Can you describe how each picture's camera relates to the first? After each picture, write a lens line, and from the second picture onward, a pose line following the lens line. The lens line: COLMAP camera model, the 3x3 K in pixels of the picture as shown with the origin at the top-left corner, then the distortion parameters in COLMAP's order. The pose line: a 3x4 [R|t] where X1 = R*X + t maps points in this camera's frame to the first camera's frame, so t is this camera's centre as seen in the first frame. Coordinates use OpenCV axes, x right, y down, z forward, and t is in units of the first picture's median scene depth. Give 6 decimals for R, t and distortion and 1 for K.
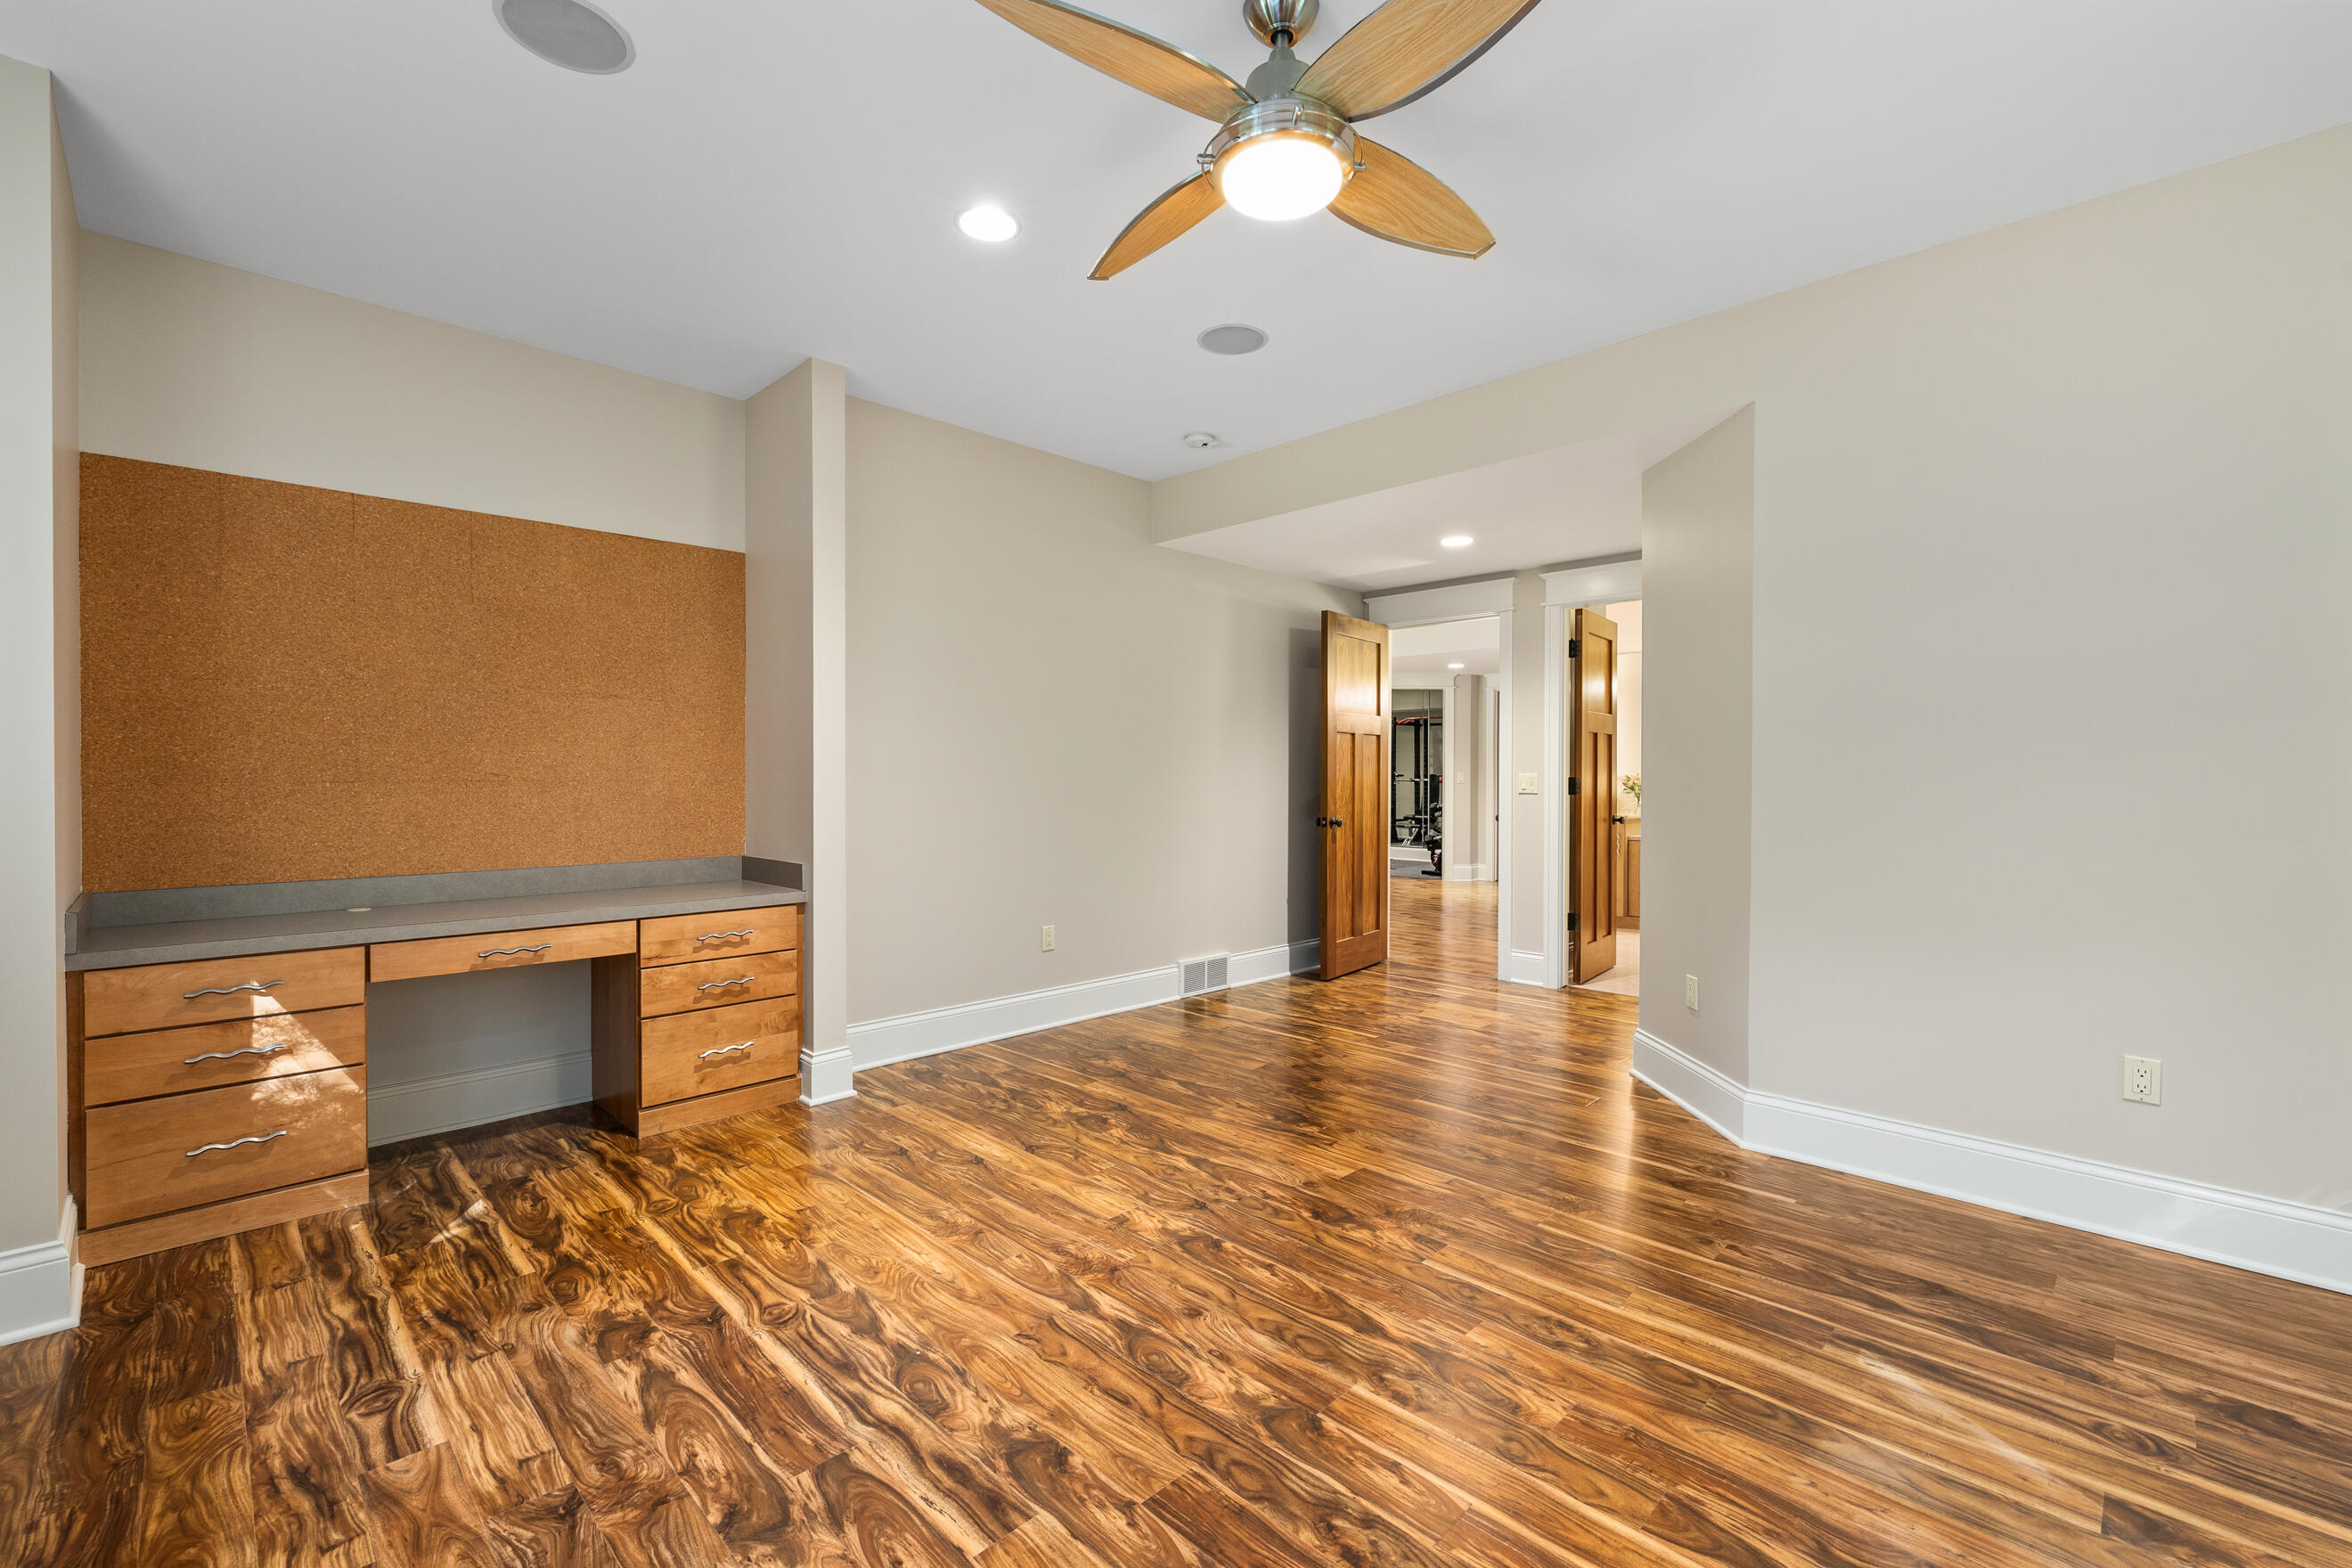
lens RADIAL K [[1017.3, 0, 1172.5], [0, 1017.3, 775.6], [0, 0, 1]] dist [-0.002760, -0.000287]
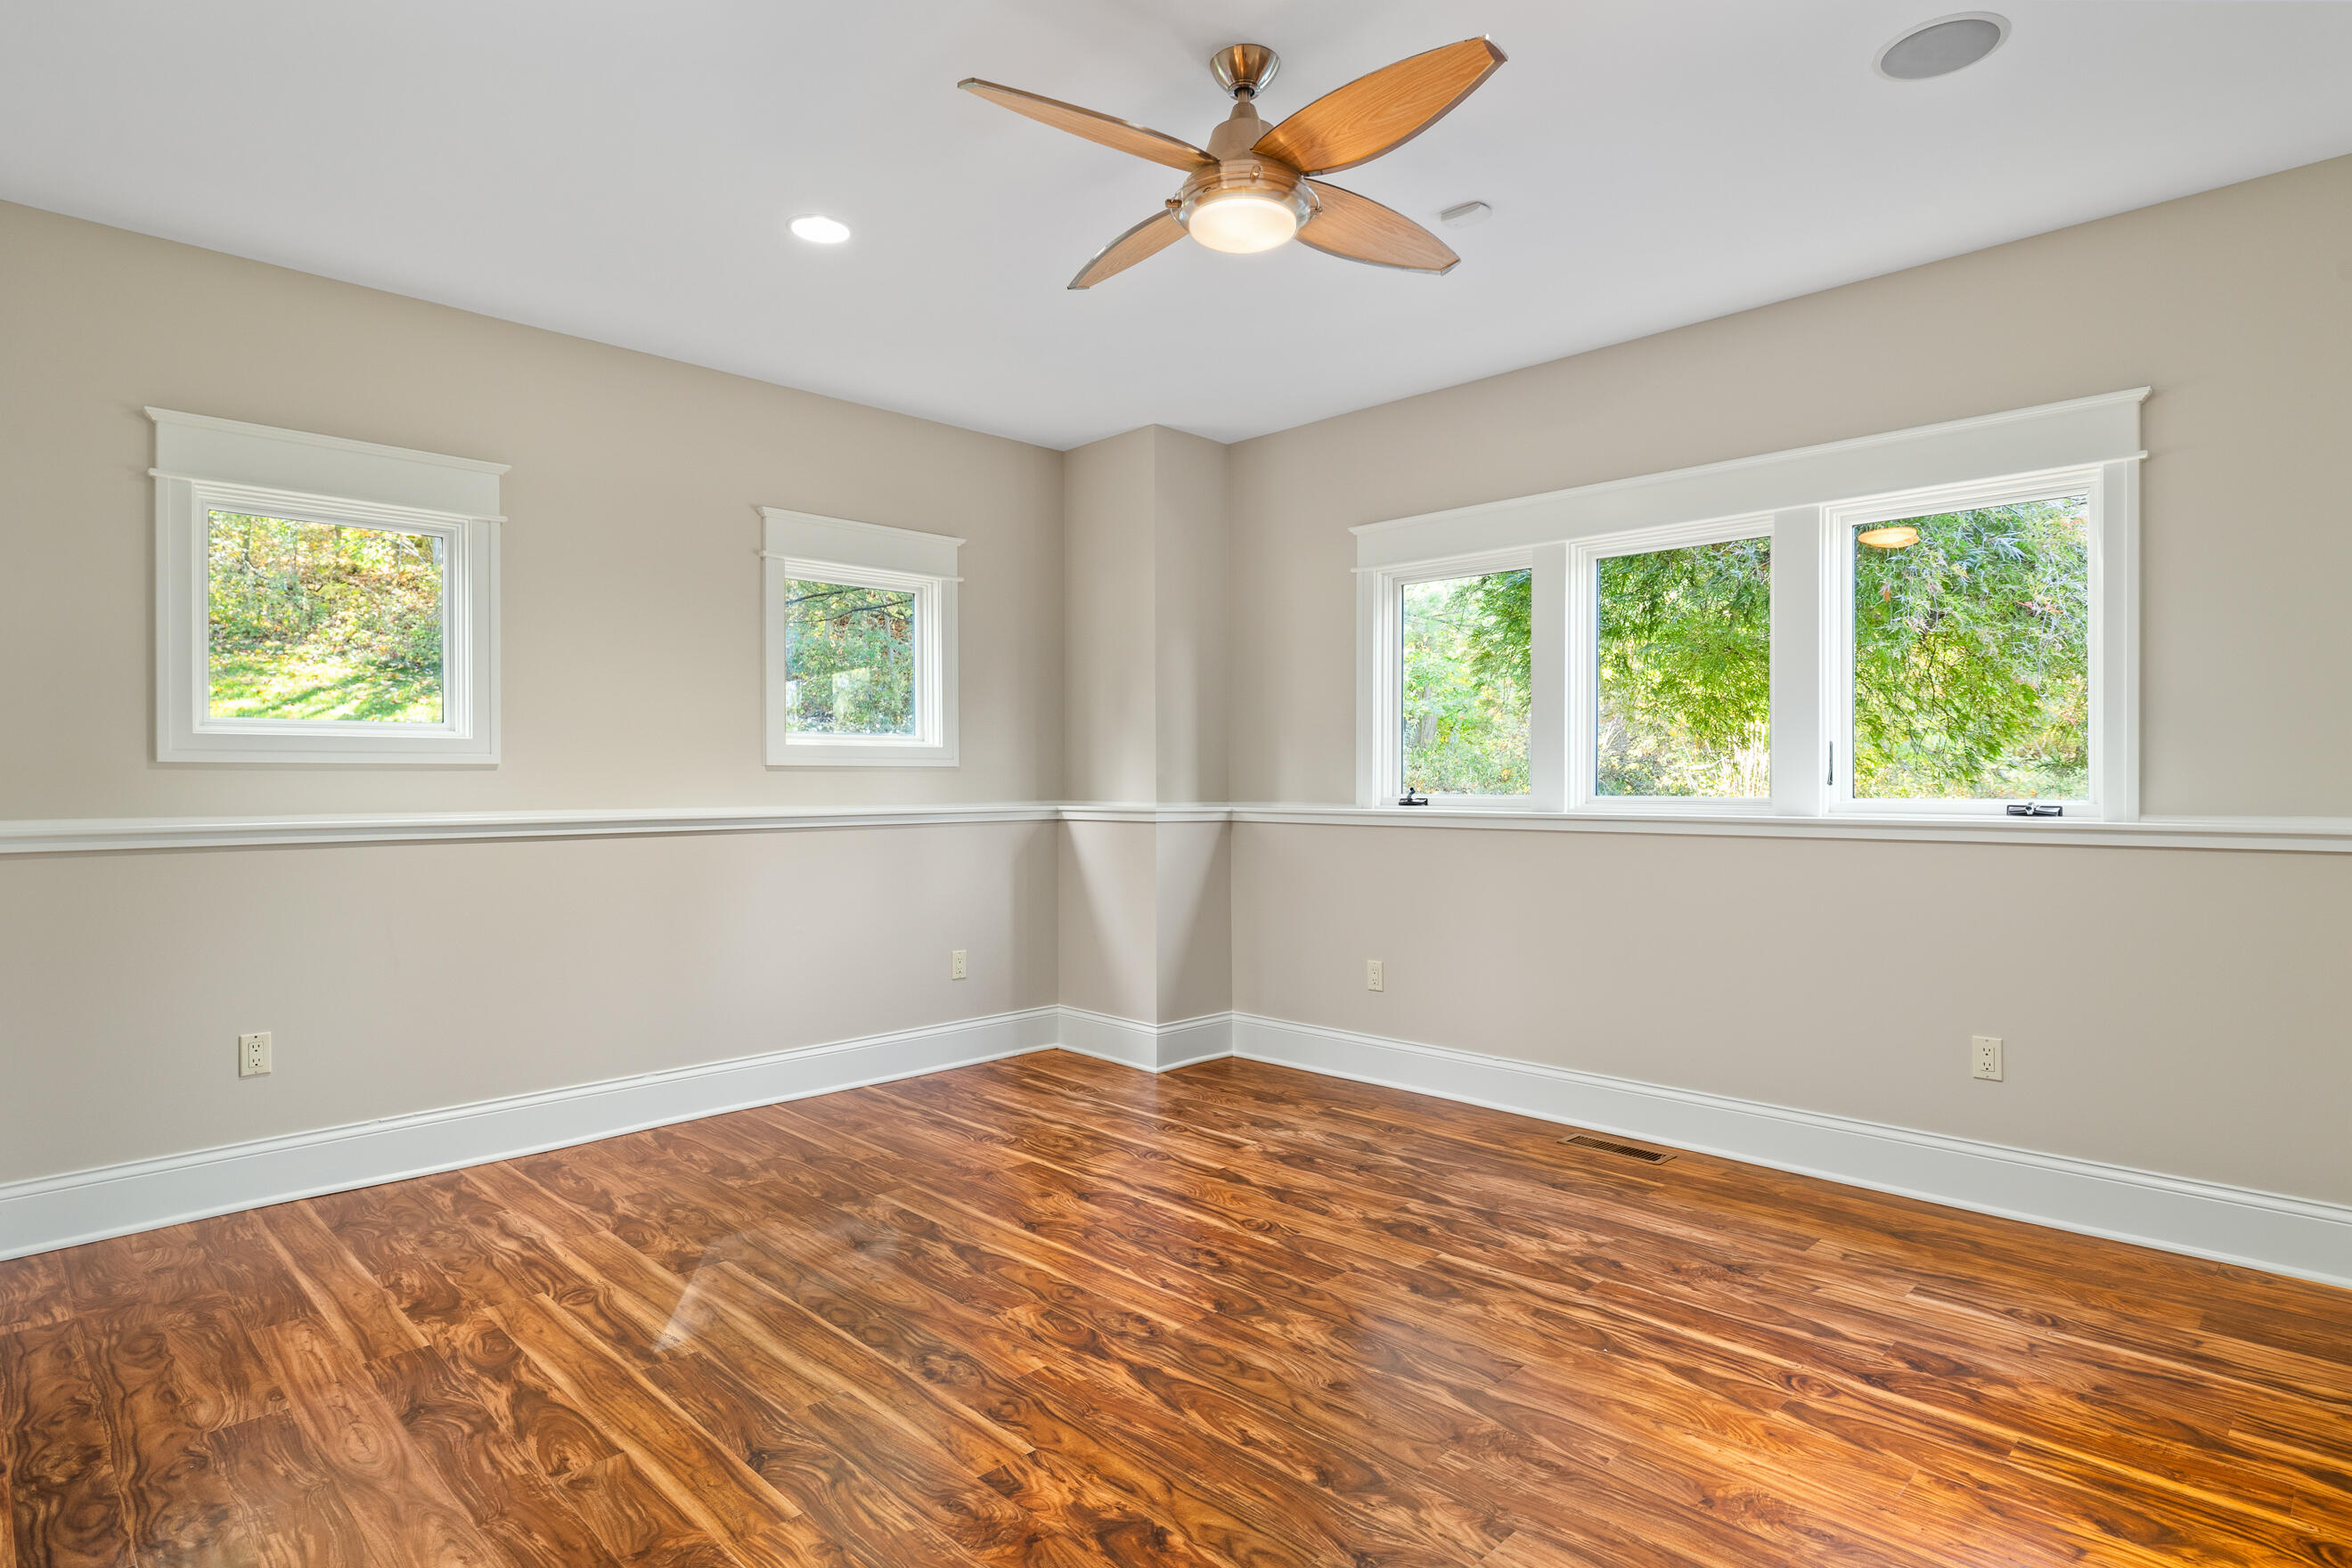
lens RADIAL K [[1282.0, 0, 1178.7], [0, 1282.0, 778.4], [0, 0, 1]] dist [0.000625, -0.000481]
pose [[-0.999987, 0.000240, -0.005138, 0.173298], [0.000230, 0.999998, 0.002069, 0.002280], [0.005139, 0.002068, -0.999985, 2.225390]]
